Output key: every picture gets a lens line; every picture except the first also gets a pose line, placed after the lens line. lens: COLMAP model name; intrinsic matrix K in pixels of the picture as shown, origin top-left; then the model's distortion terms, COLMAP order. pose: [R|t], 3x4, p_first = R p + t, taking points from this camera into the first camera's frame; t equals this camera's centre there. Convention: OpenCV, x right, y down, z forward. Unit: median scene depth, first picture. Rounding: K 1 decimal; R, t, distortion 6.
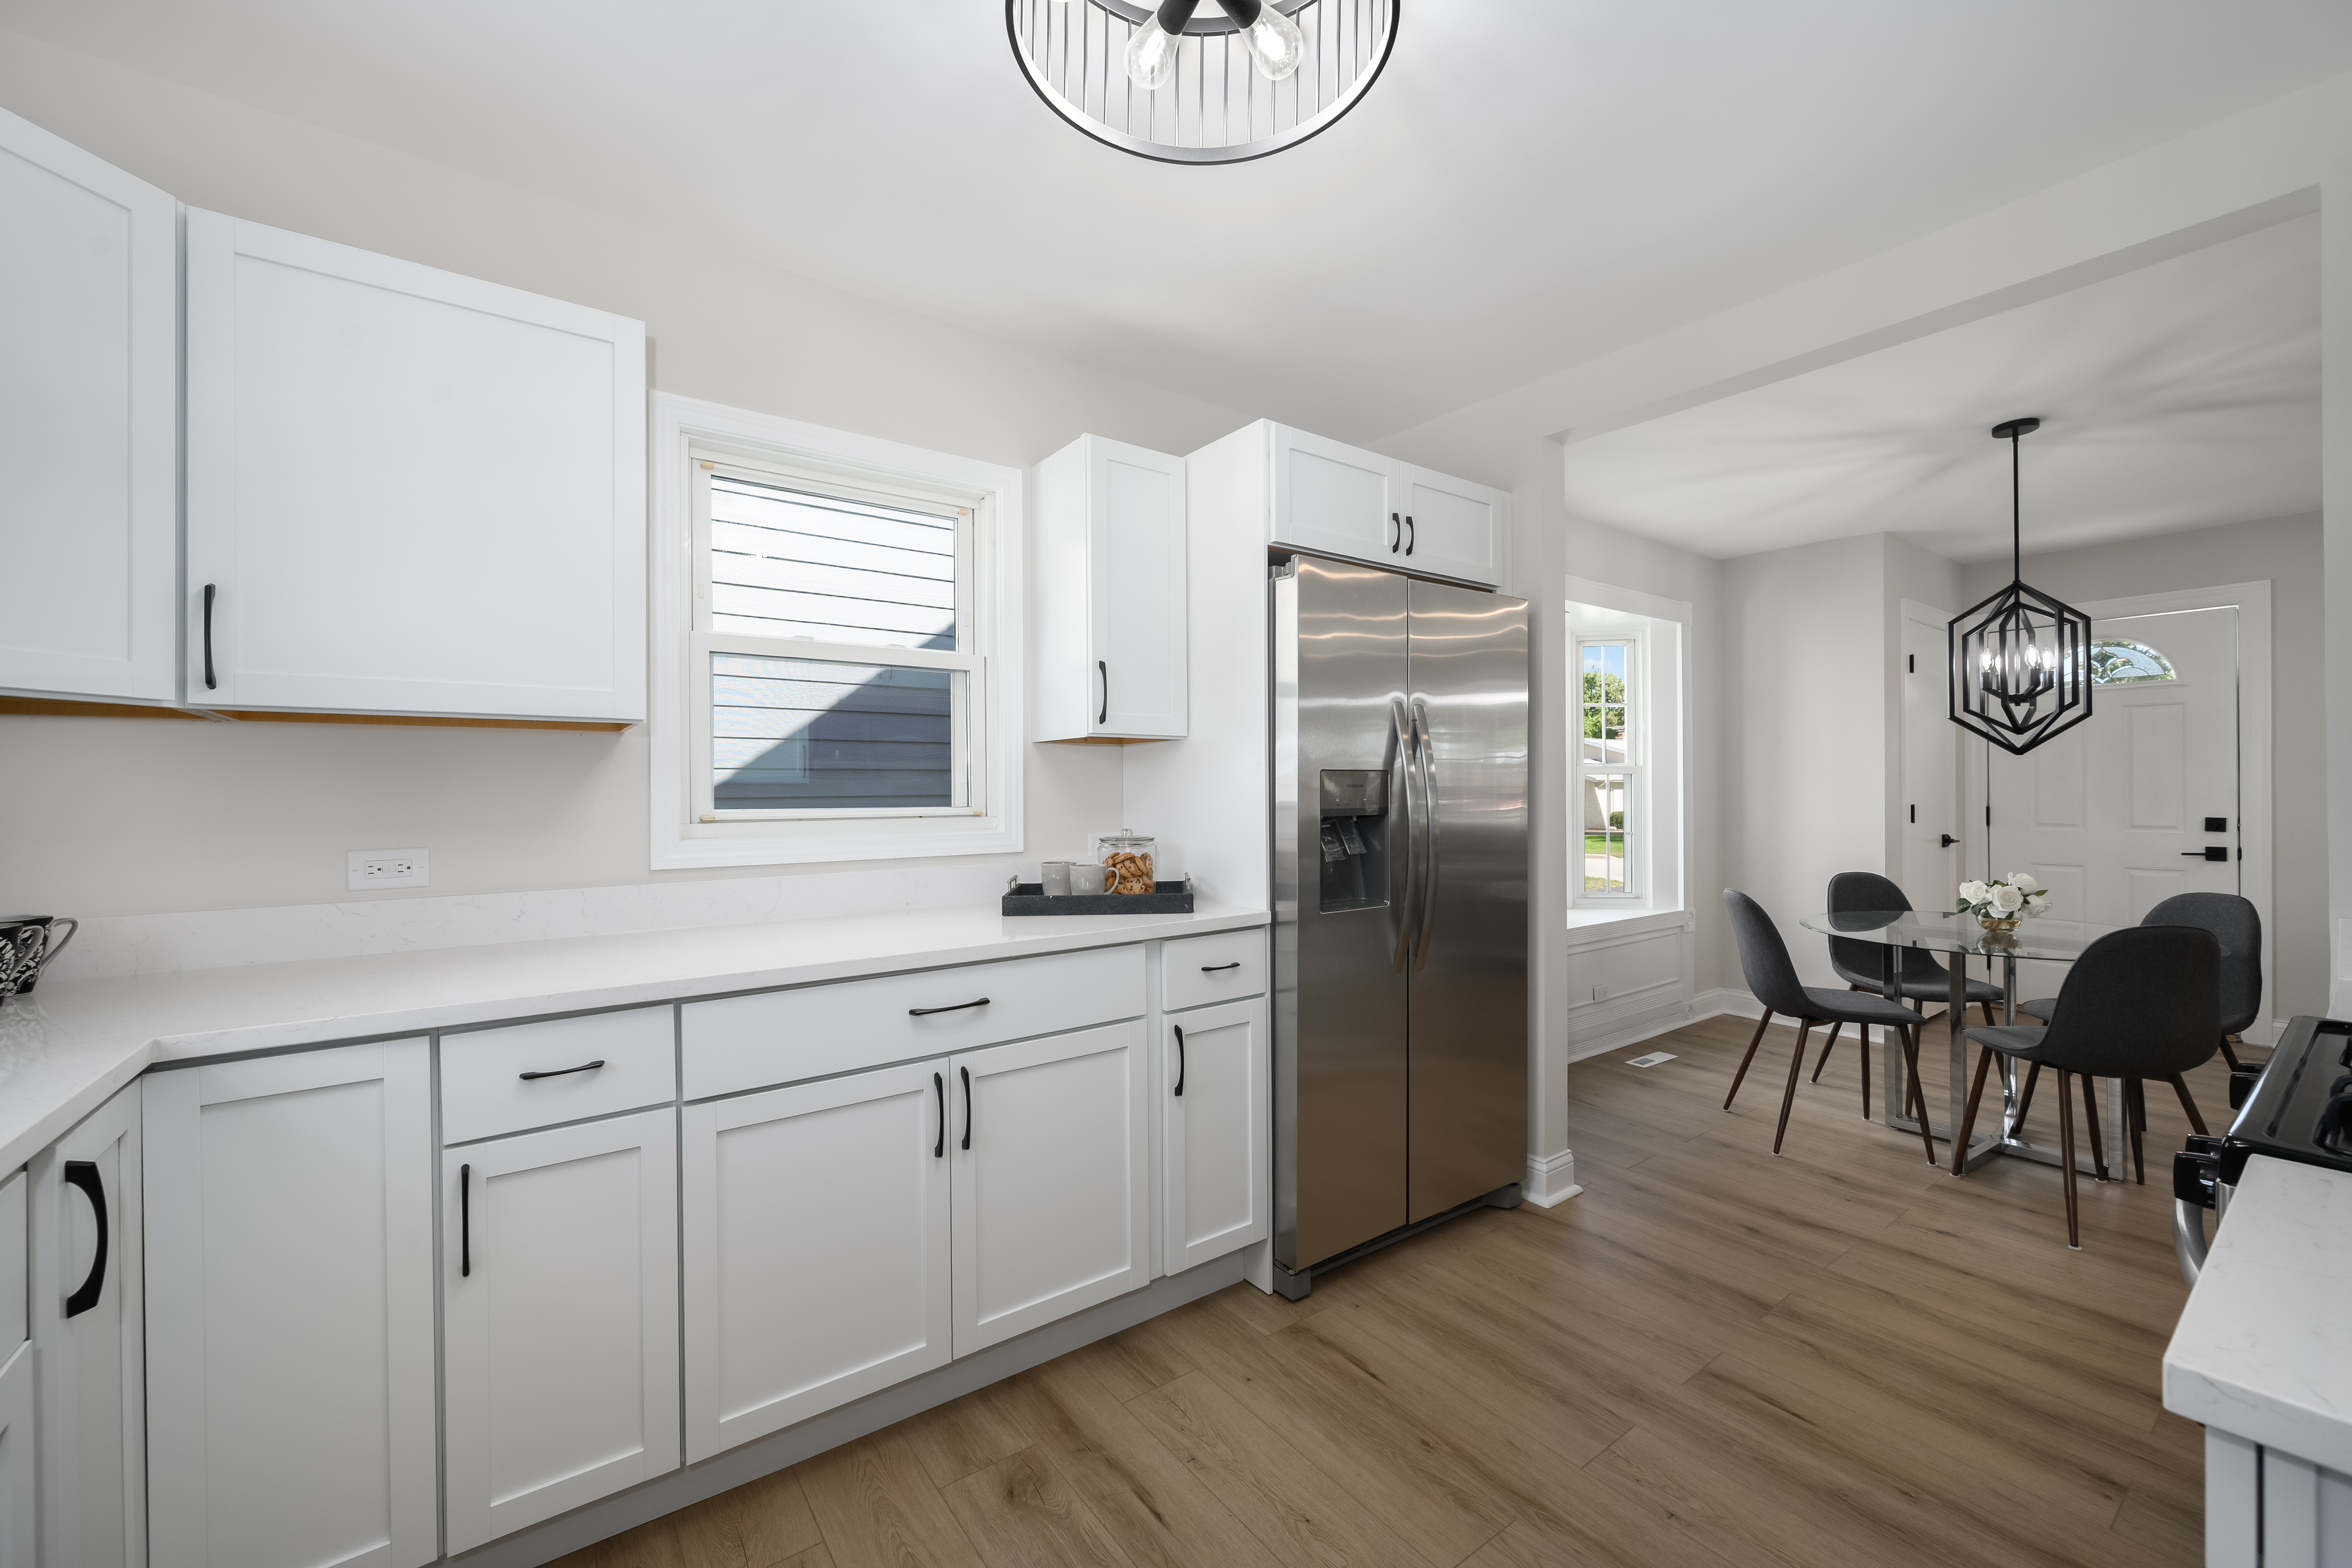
lens RADIAL K [[939.0, 0, 1180.1], [0, 939.0, 783.1], [0, 0, 1]] dist [0.001118, -0.000477]
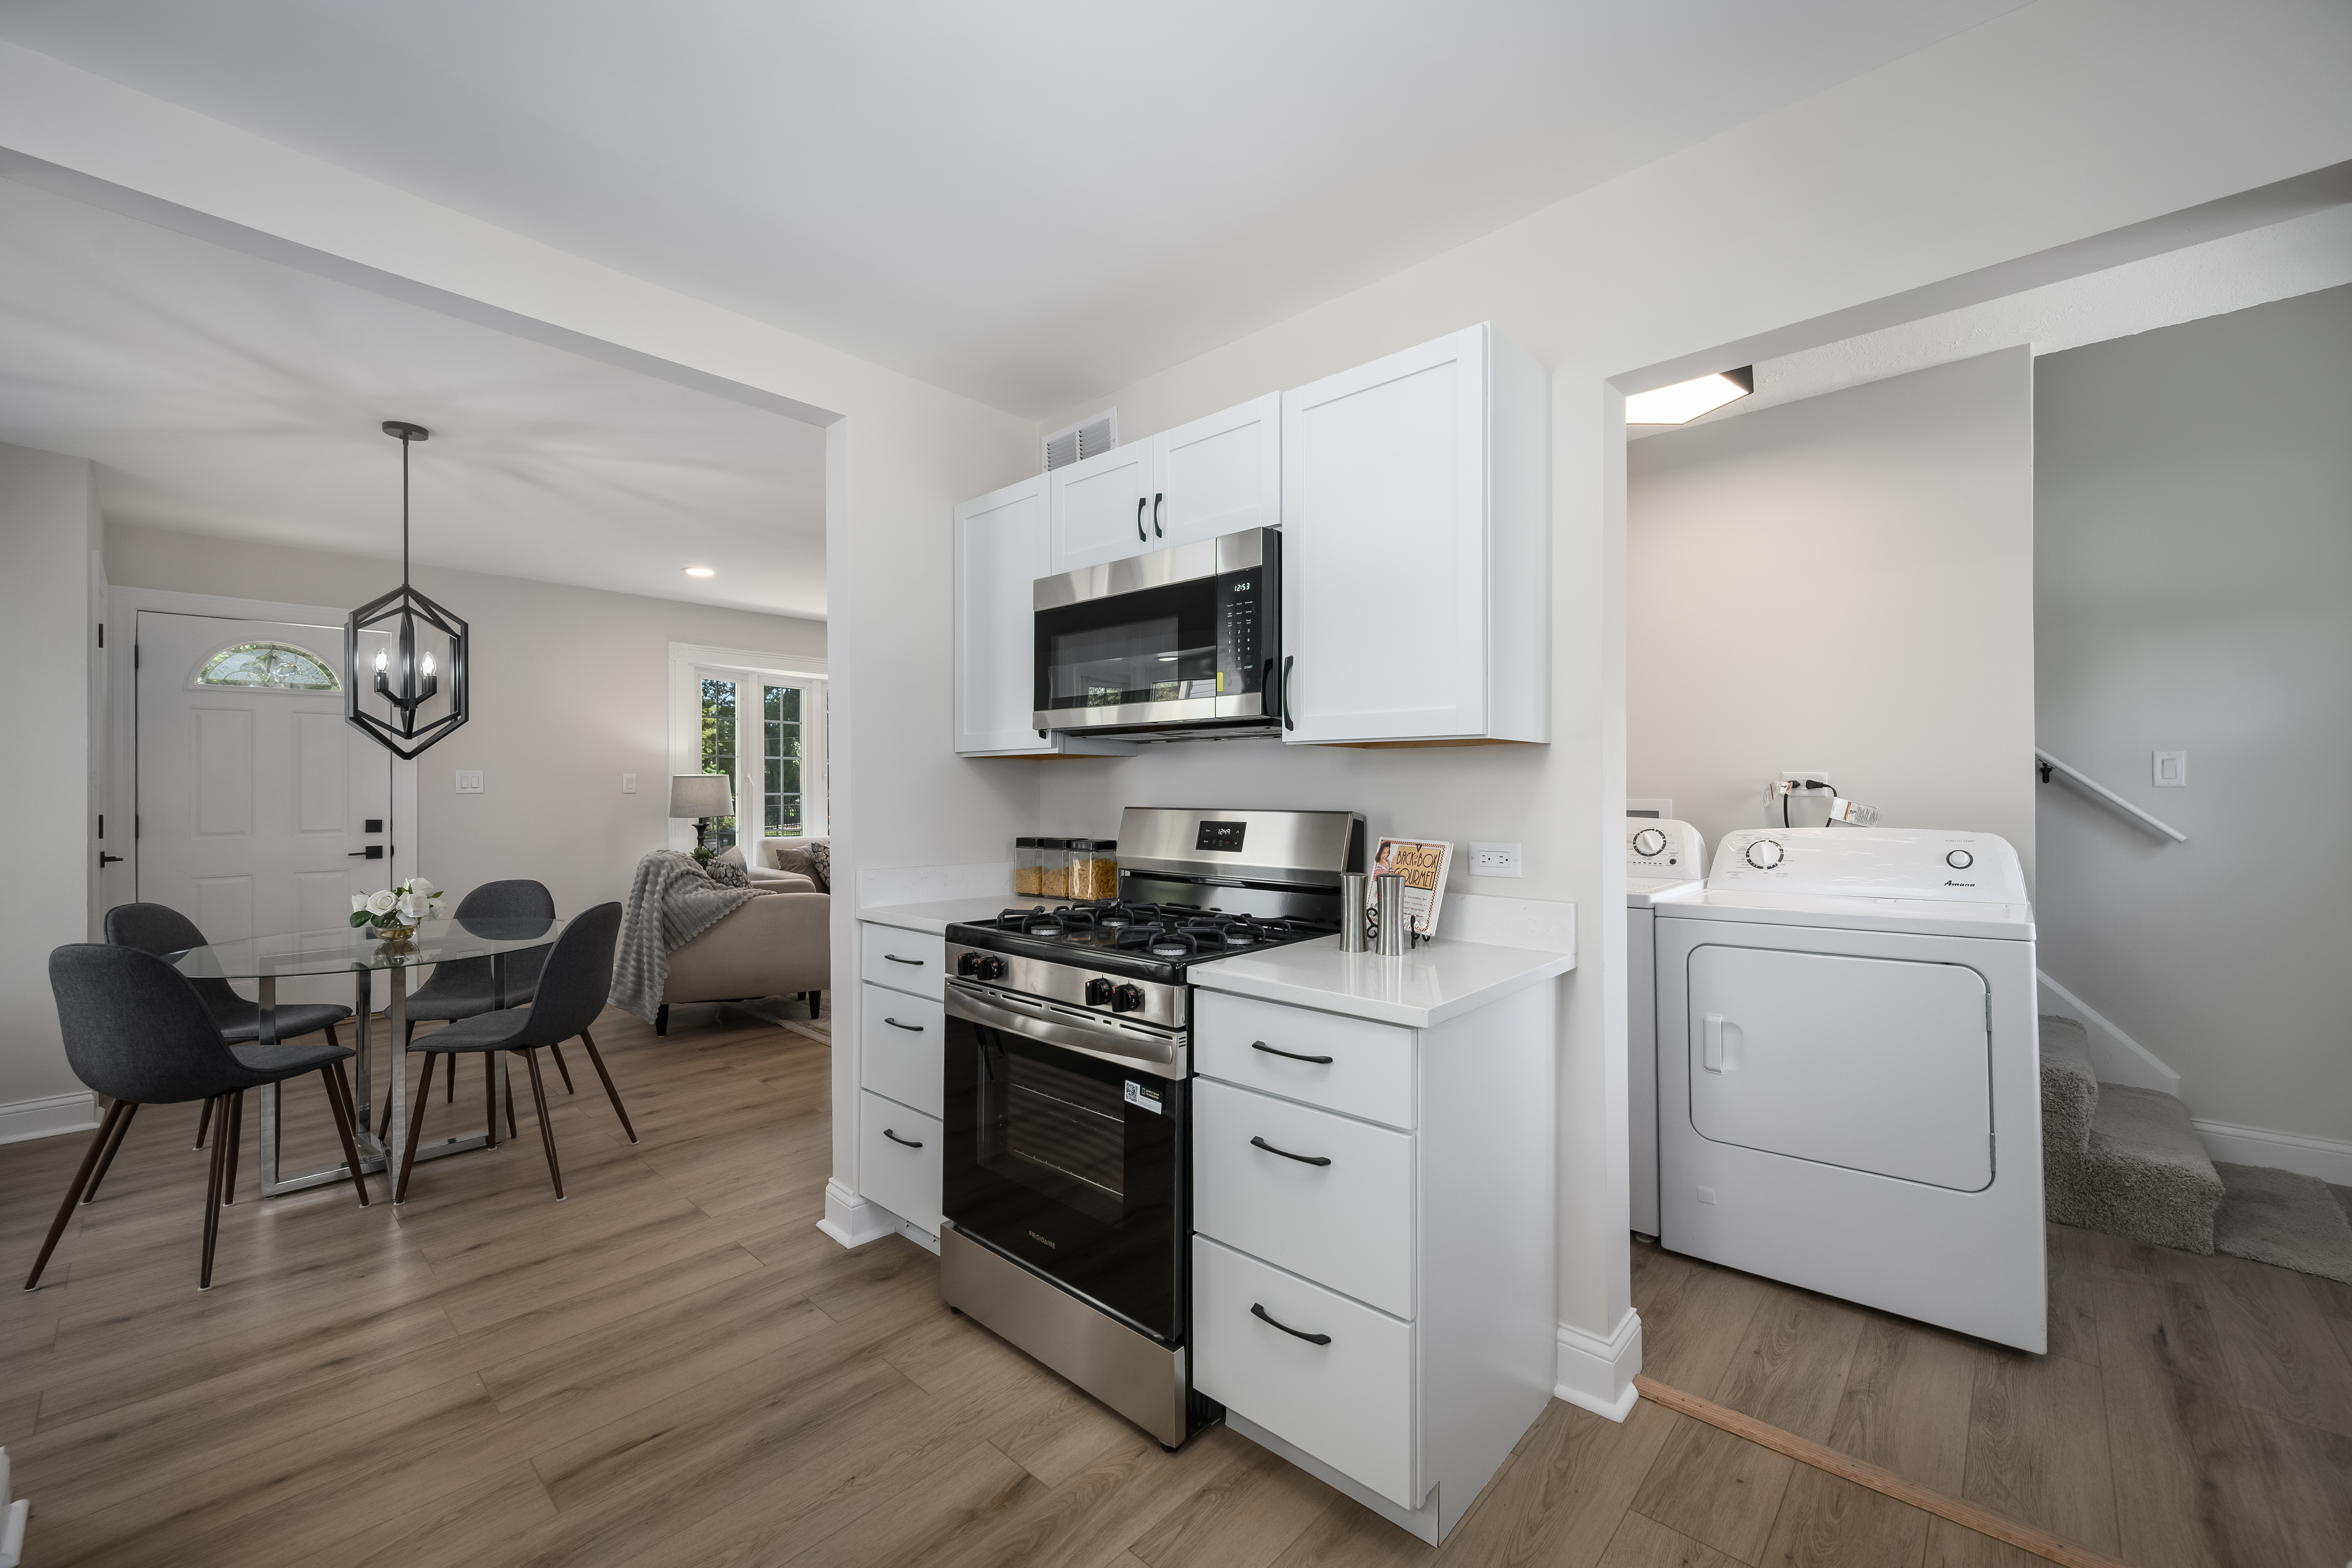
lens RADIAL K [[939.0, 0, 1186.7], [0, 939.0, 779.2], [0, 0, 1]] dist [0.001118, -0.000477]
pose [[-0.194012, 0.011986, 0.980926, -0.250899], [-0.001589, 0.999920, -0.012533, 0.002286], [-0.980998, -0.003991, -0.193978, 0.394605]]
